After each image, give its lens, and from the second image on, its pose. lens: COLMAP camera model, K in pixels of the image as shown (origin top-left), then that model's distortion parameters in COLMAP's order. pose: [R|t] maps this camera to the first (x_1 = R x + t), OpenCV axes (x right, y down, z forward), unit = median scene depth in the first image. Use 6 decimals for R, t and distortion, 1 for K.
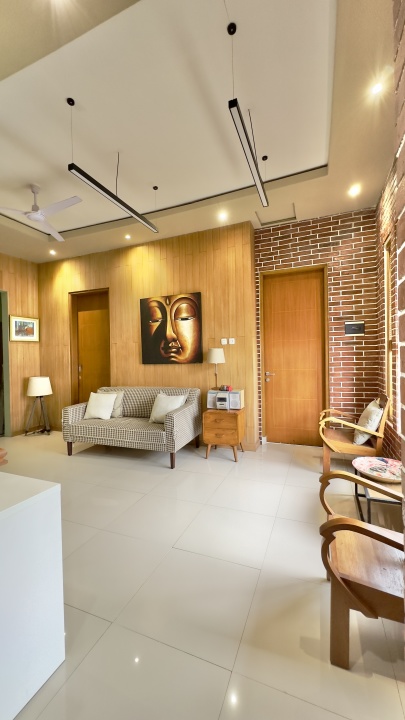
lens RADIAL K [[288.4, 0, 201.8], [0, 288.4, 358.9], [0, 0, 1]] dist [-0.001488, 0.000619]
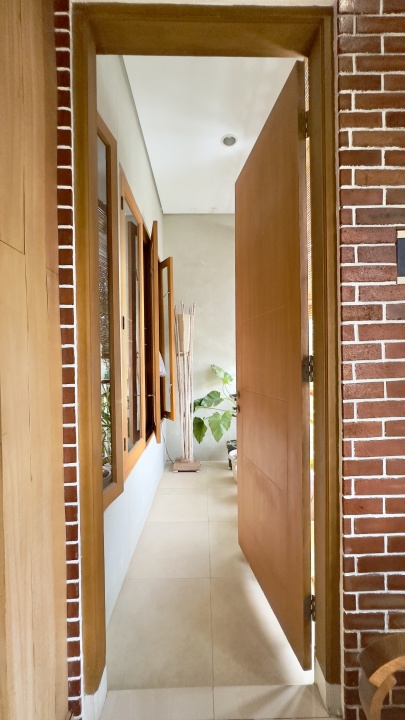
lens RADIAL K [[288.4, 0, 202.0], [0, 288.4, 358.6], [0, 0, 1]] dist [-0.001488, 0.000619]
pose [[0.921446, 0.000104, 0.388507, 0.226425], [0.001529, 0.999991, -0.003893, -0.009150], [-0.388504, 0.004182, 0.921437, 0.814264]]
